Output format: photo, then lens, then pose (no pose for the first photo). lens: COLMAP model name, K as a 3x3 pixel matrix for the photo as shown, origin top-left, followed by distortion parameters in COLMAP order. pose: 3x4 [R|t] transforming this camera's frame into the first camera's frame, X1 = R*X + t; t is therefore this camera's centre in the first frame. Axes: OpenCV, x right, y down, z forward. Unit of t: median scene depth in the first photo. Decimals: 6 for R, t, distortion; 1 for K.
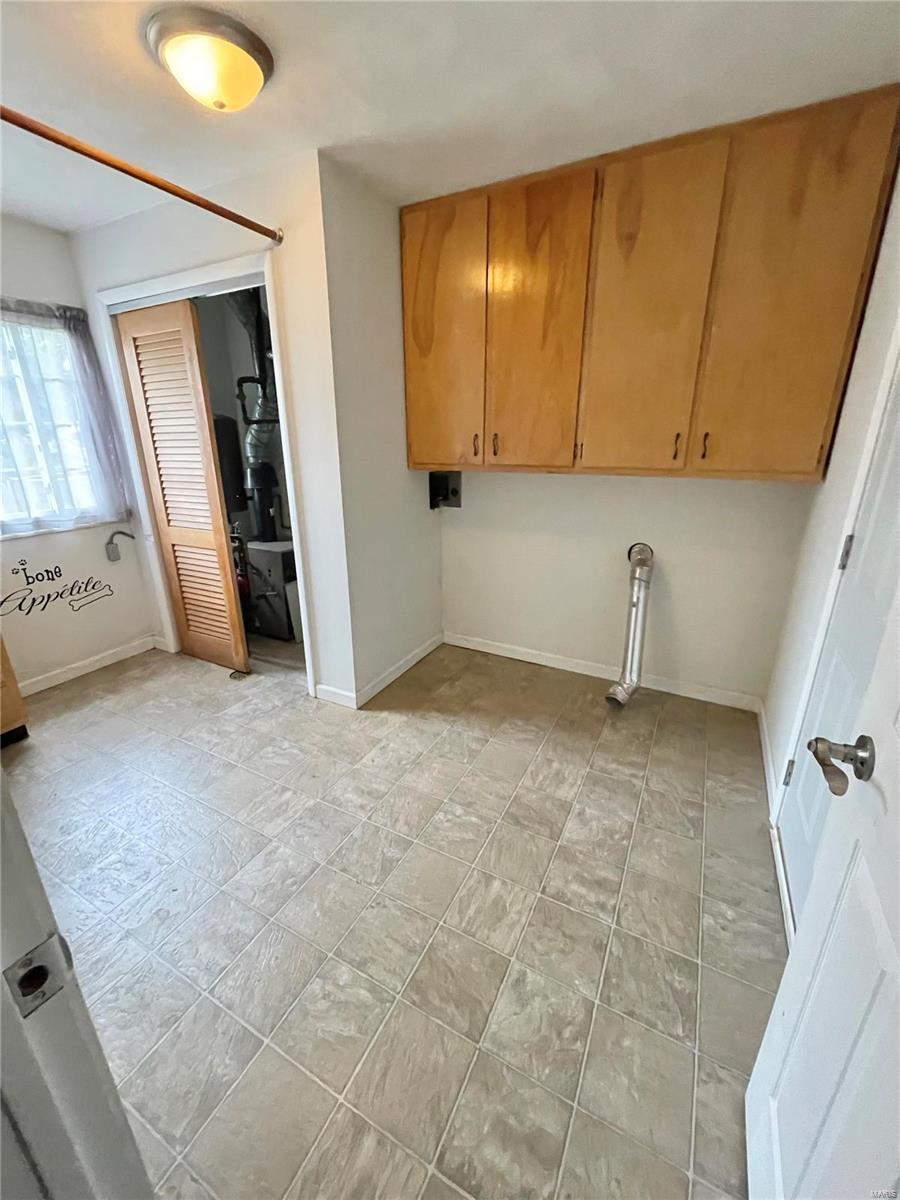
lens RADIAL K [[482.3, 0, 446.5], [0, 482.3, 594.5], [0, 0, 1]] dist [-0.004386, 0.000213]
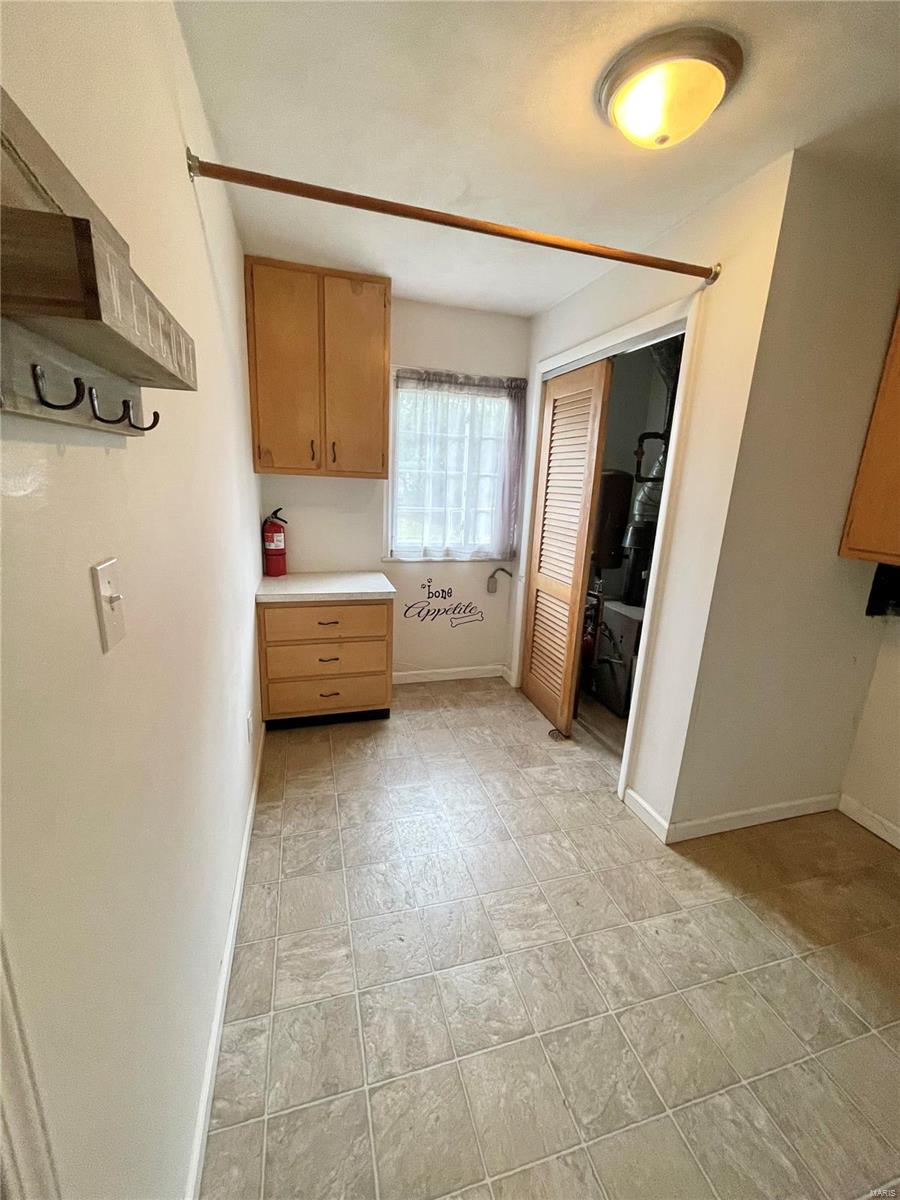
lens RADIAL K [[482.3, 0, 446.5], [0, 482.3, 594.5], [0, 0, 1]] dist [-0.004386, 0.000213]
pose [[0.692352, 0.208313, -0.690836, 0.020041], [-0.271358, 0.962306, 0.018217, -0.063990], [0.668590, 0.174851, 0.722782, 0.125996]]
